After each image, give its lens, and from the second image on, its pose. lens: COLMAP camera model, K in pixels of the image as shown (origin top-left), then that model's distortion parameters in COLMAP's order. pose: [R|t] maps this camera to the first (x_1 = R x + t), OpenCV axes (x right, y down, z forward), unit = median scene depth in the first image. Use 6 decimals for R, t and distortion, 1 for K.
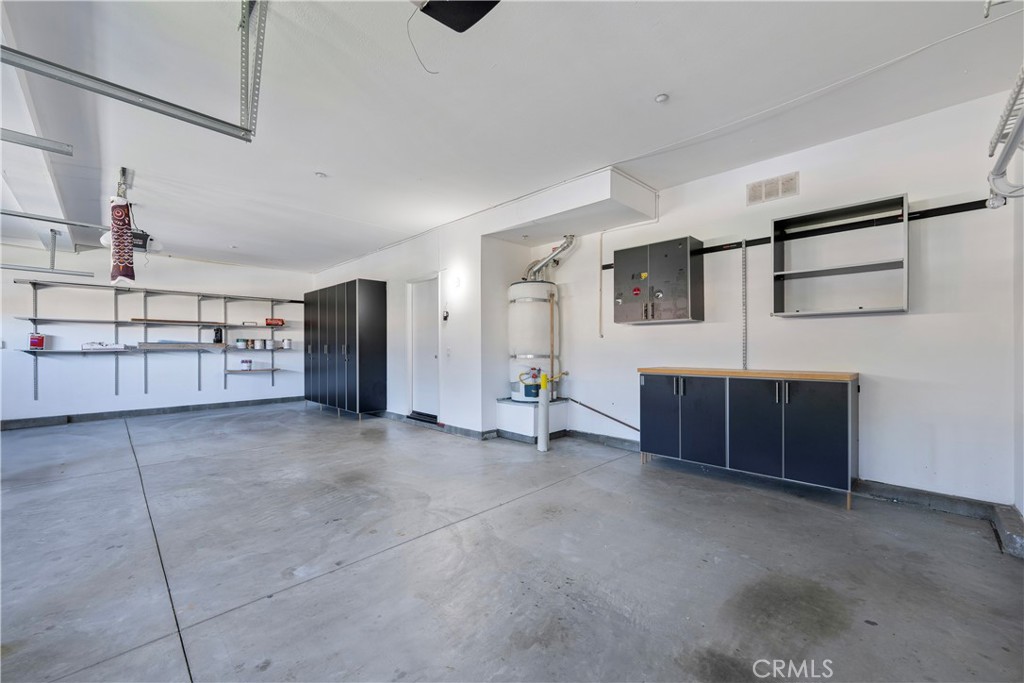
lens RADIAL K [[404.4, 0, 510.6], [0, 404.4, 343.7], [0, 0, 1]] dist [-0.000803, -0.000201]
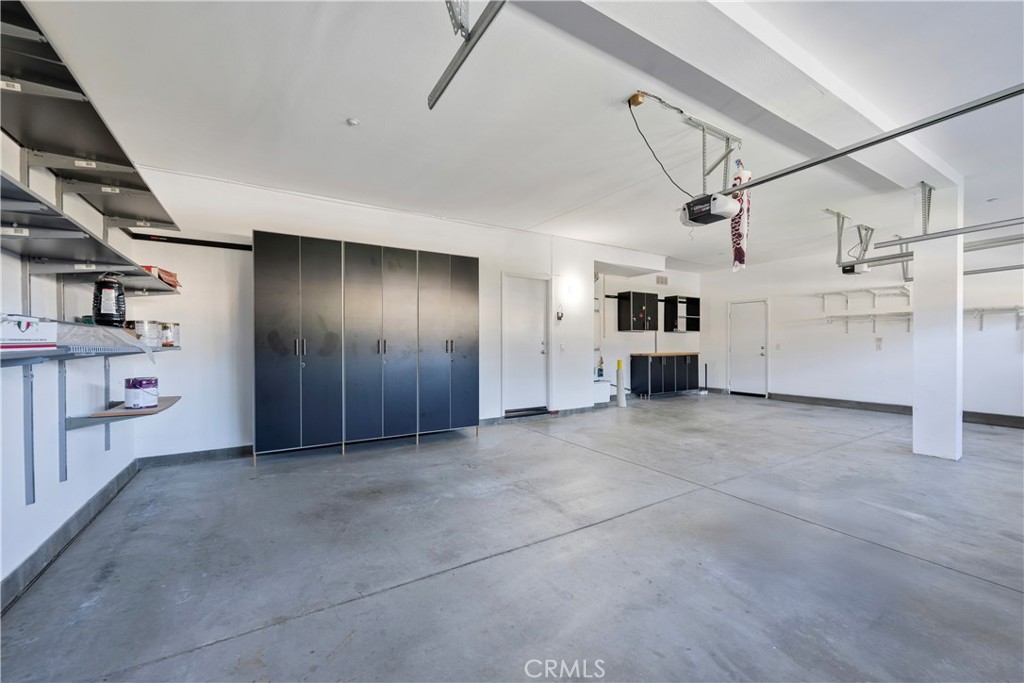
lens RADIAL K [[404.4, 0, 511.6], [0, 404.4, 345.2], [0, 0, 1]] dist [-0.000803, -0.000201]
pose [[0.220634, -0.001475, 0.975356, -1.543684], [-0.001818, 0.999996, 0.001924, 0.013809], [-0.975355, -0.002197, 0.220631, 1.031146]]
